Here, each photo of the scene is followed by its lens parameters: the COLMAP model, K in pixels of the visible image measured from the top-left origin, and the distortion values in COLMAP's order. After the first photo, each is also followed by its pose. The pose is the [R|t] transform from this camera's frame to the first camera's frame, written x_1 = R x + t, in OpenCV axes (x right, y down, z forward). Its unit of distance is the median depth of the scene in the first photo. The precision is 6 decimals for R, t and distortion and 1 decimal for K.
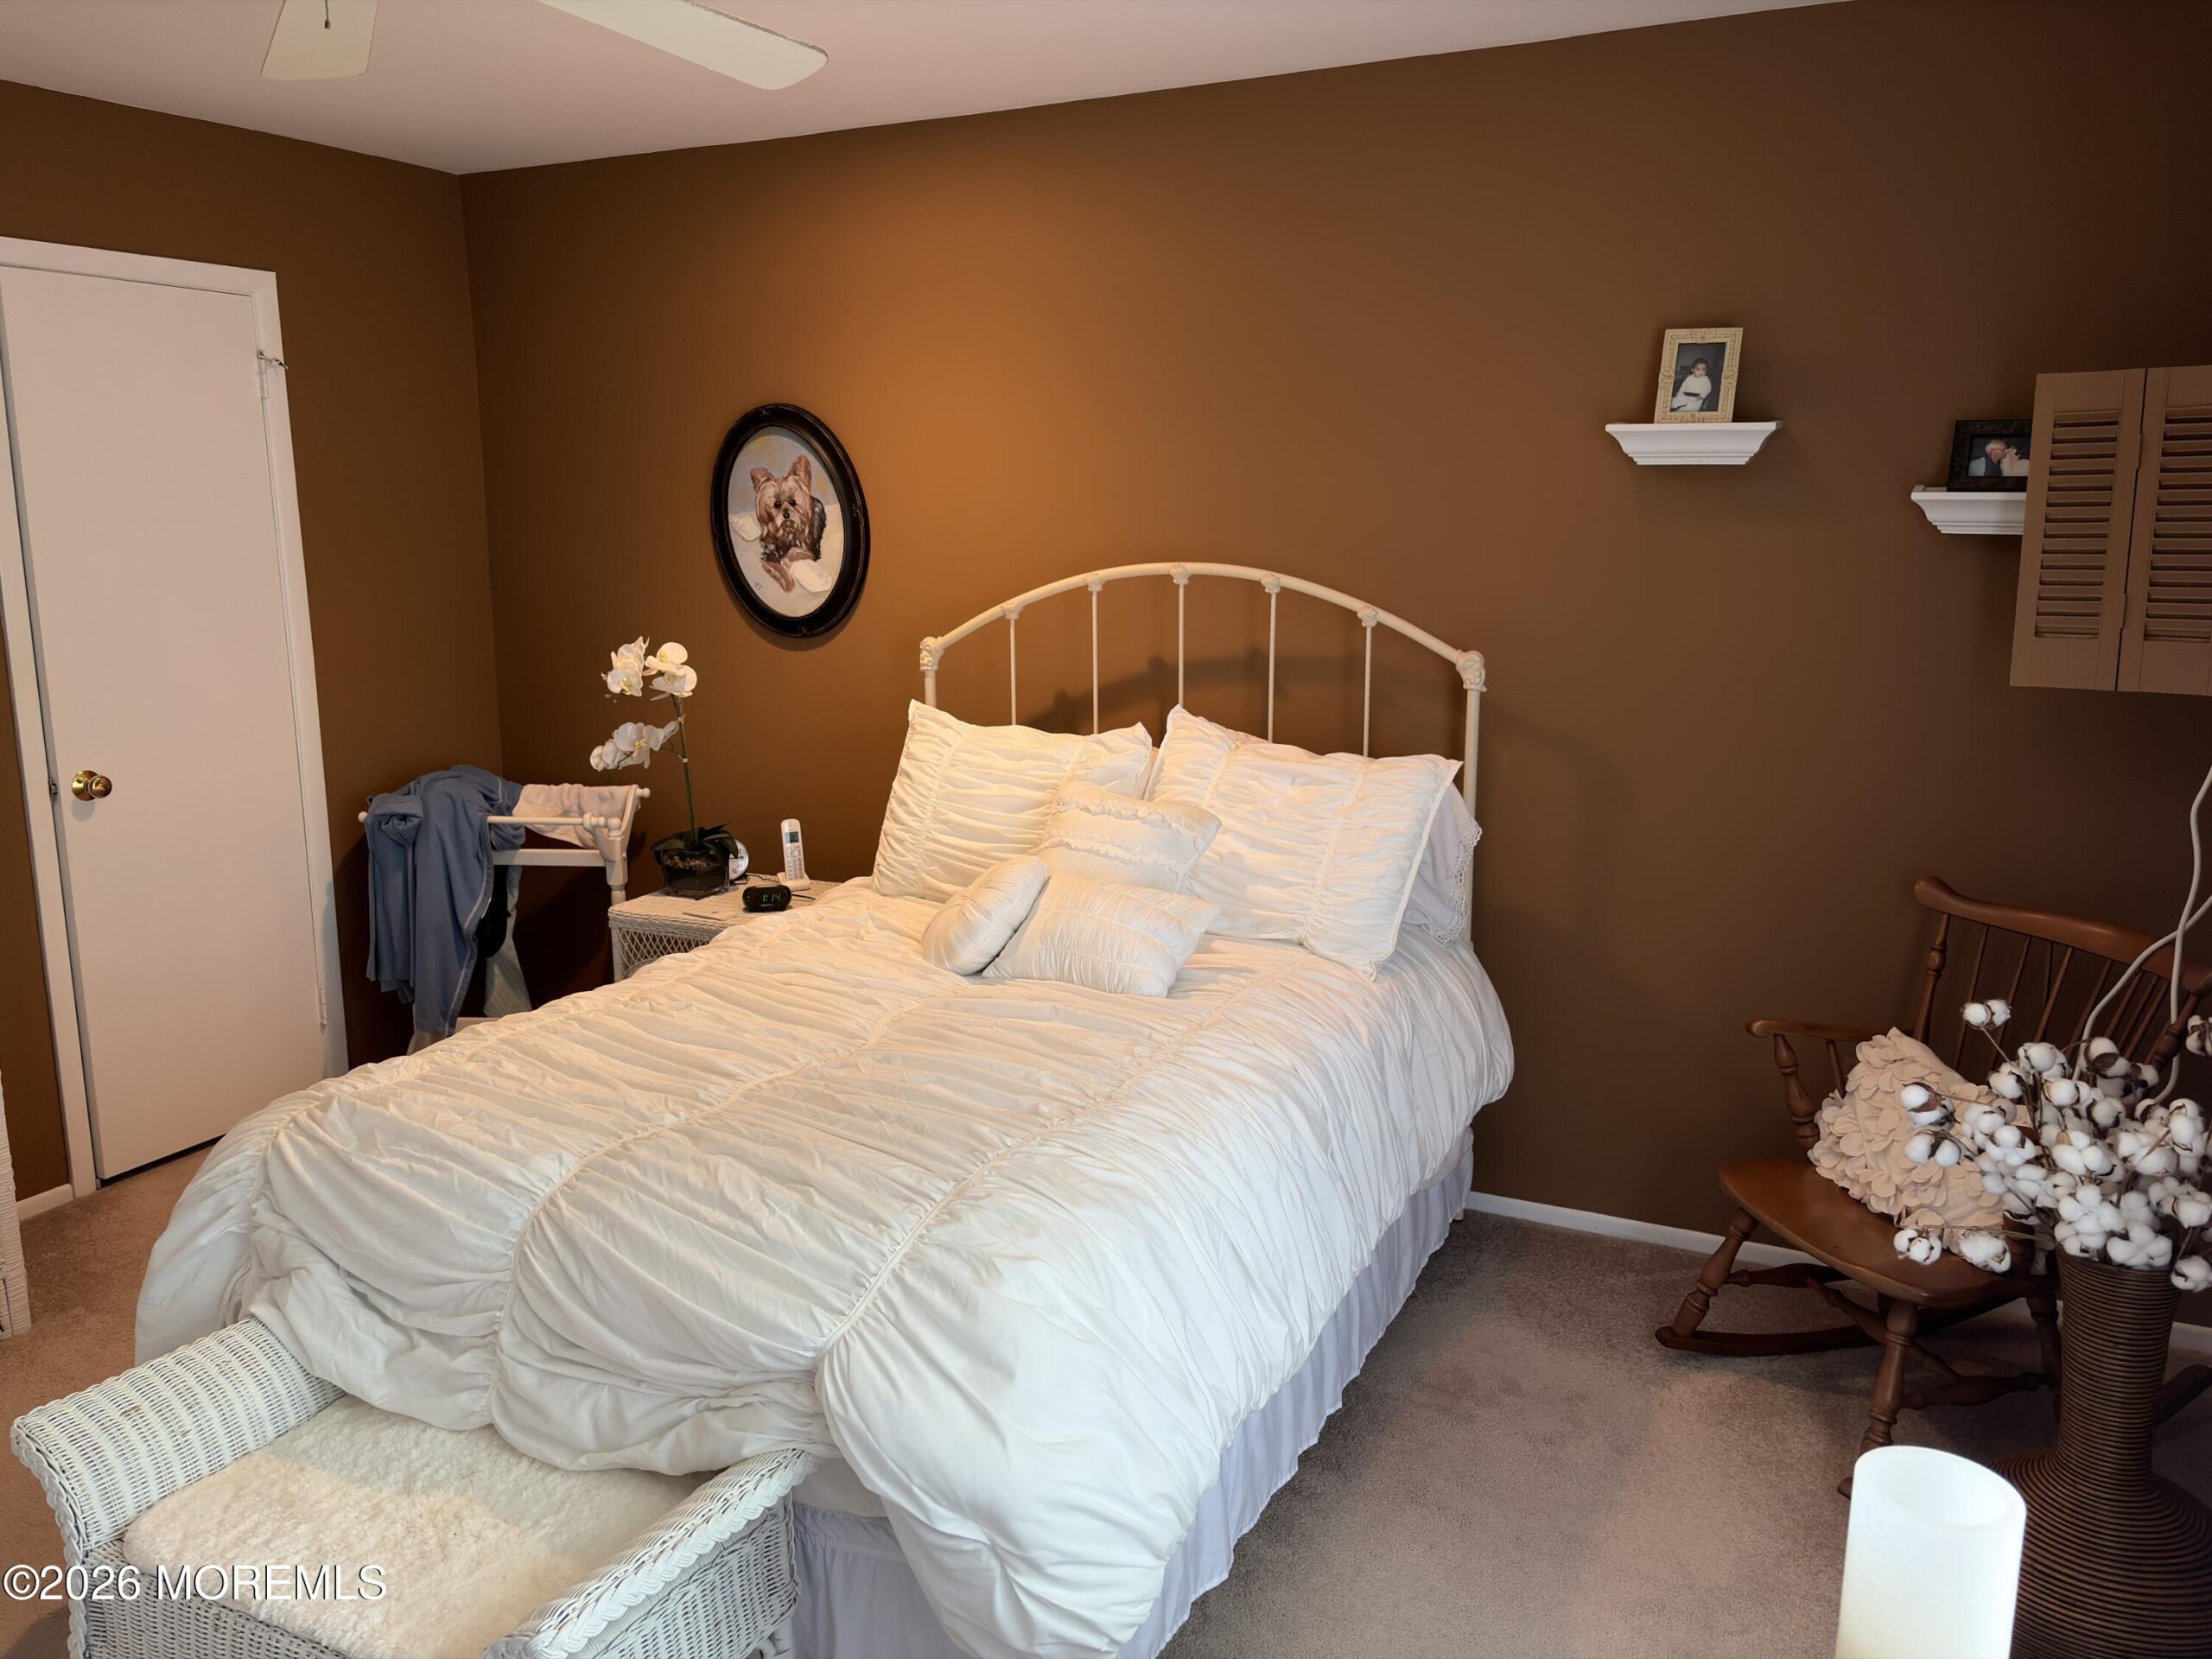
lens RADIAL K [[1663.3, 0, 1111.4], [0, 1663.3, 816.4], [0, 0, 1]] dist [0.057506, -0.063231]
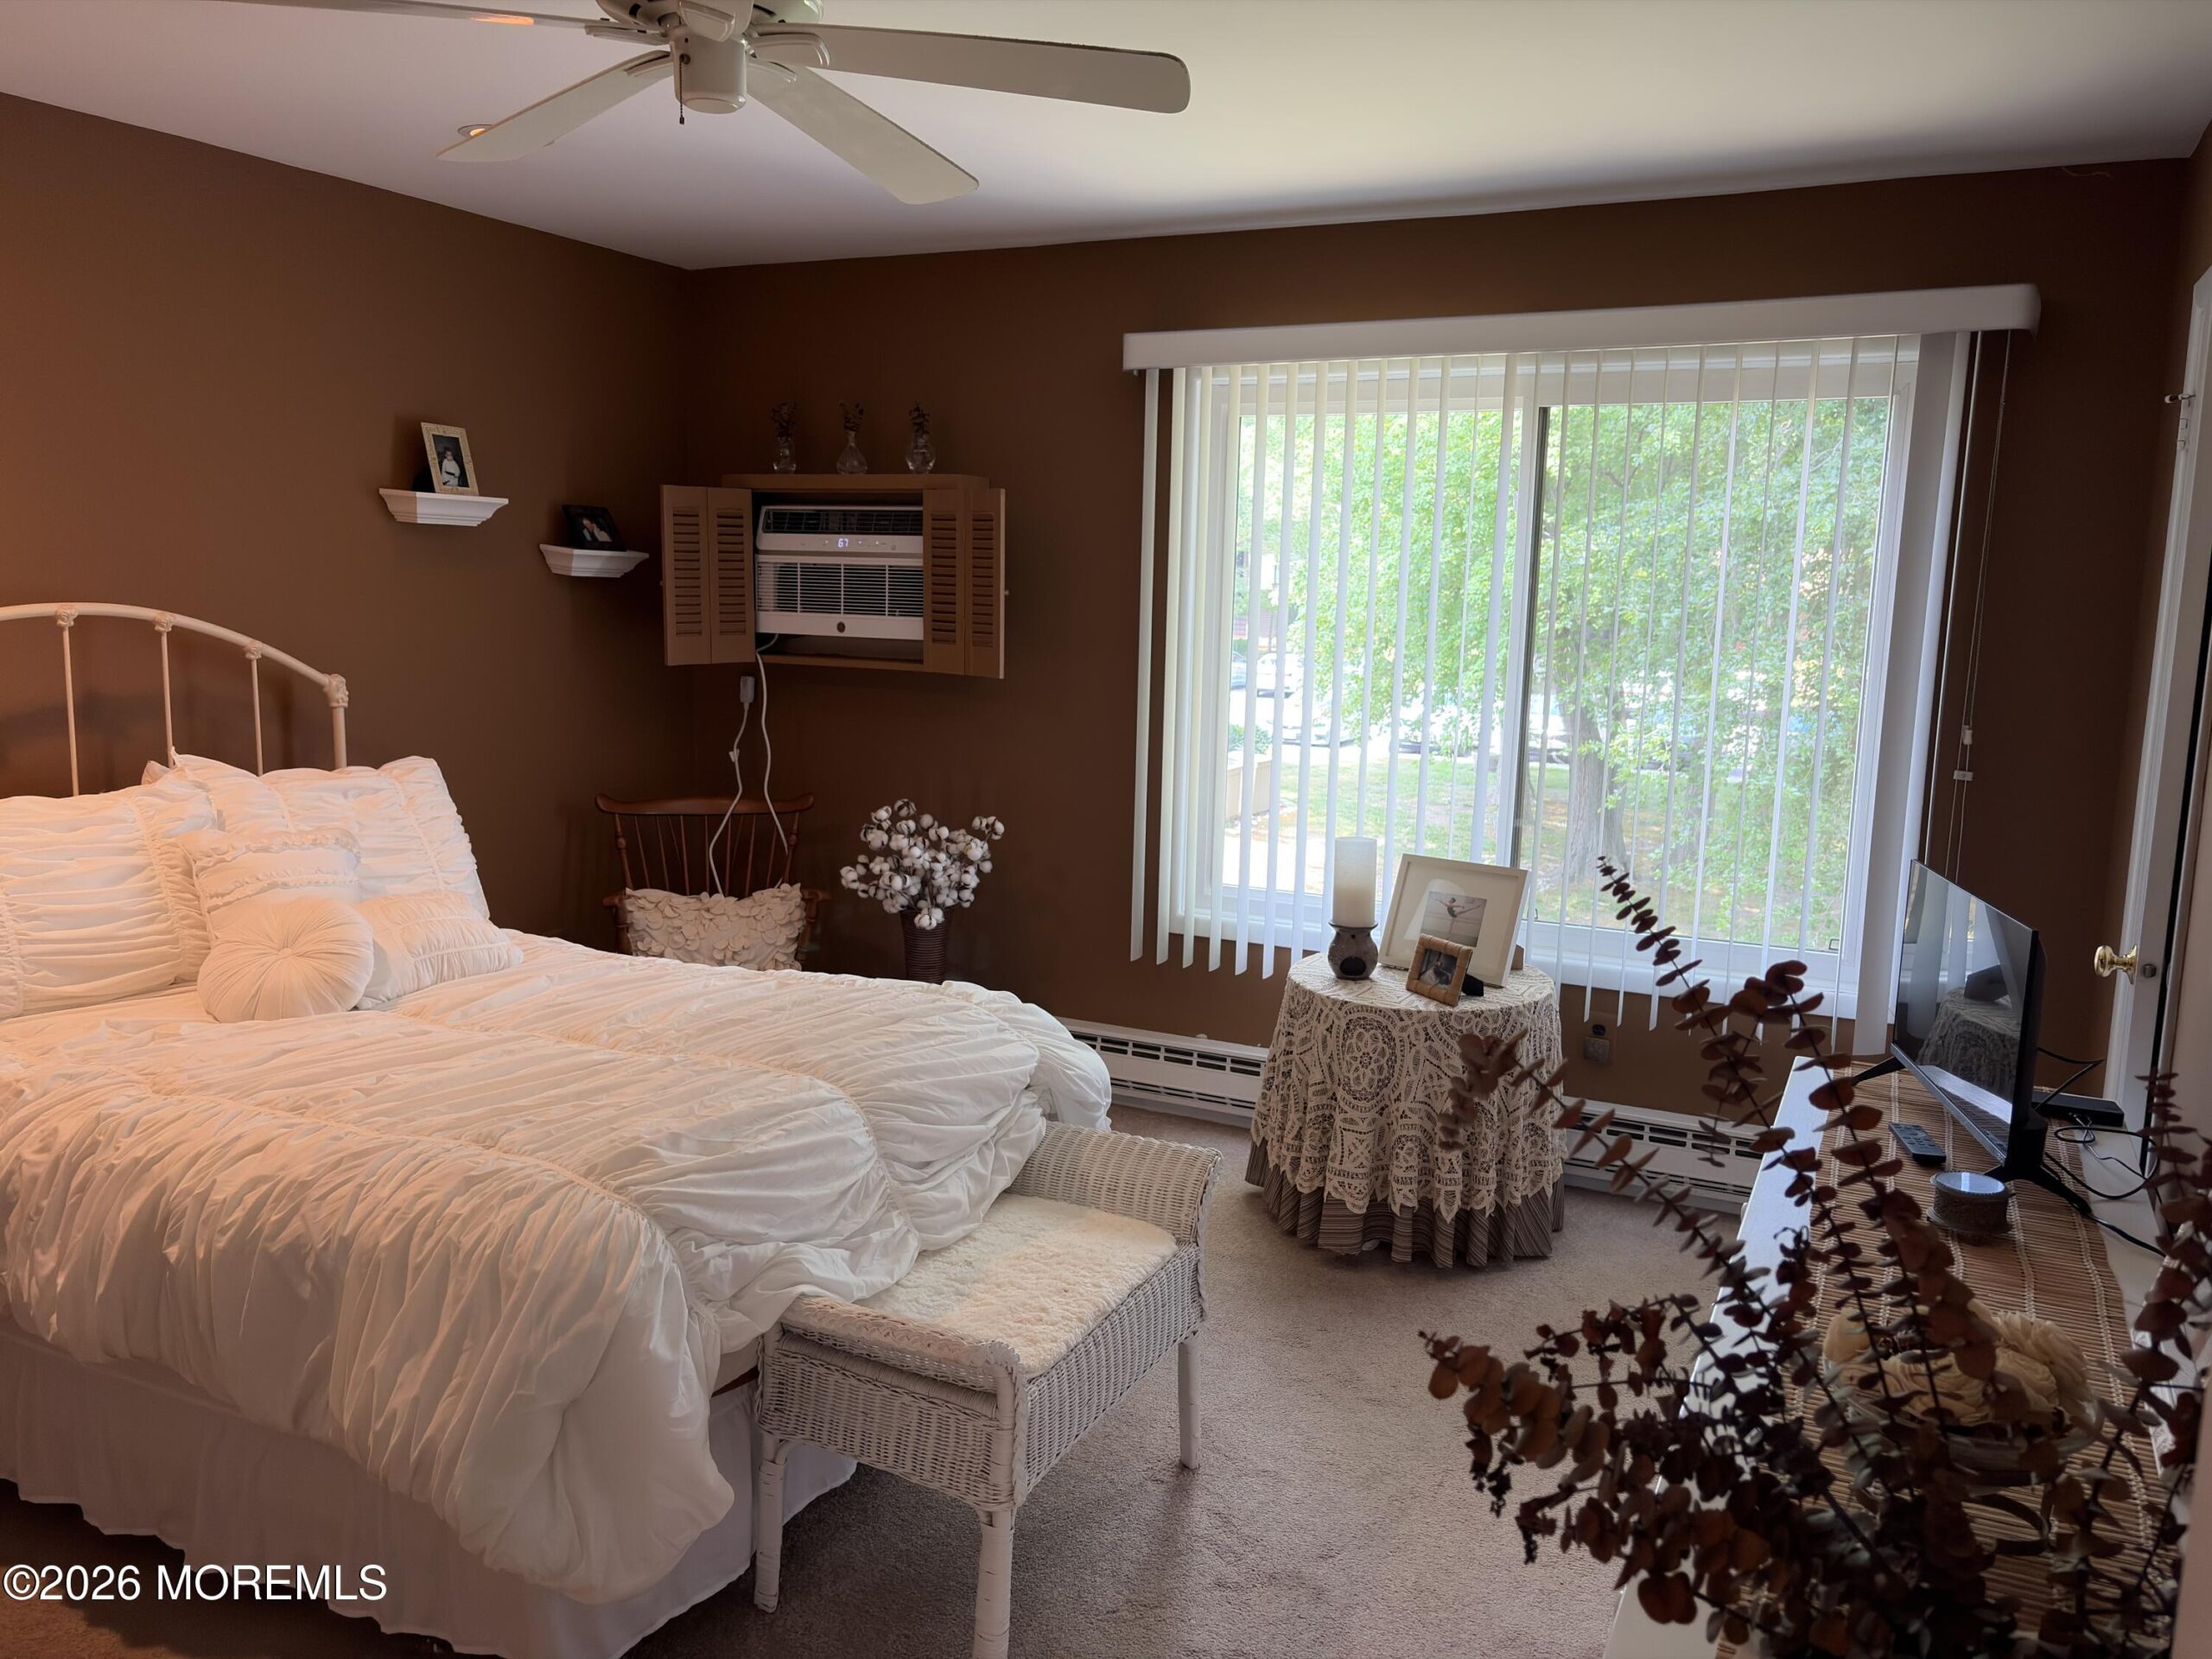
lens RADIAL K [[1663.3, 0, 1106.4], [0, 1663.3, 836.0], [0, 0, 1]] dist [0.057506, -0.063231]
pose [[-0.021800, -0.150738, 0.988333, -1.047944], [0.169443, 0.973710, 0.152245, -0.082145], [-0.985299, 0.170785, 0.004315, 0.519151]]
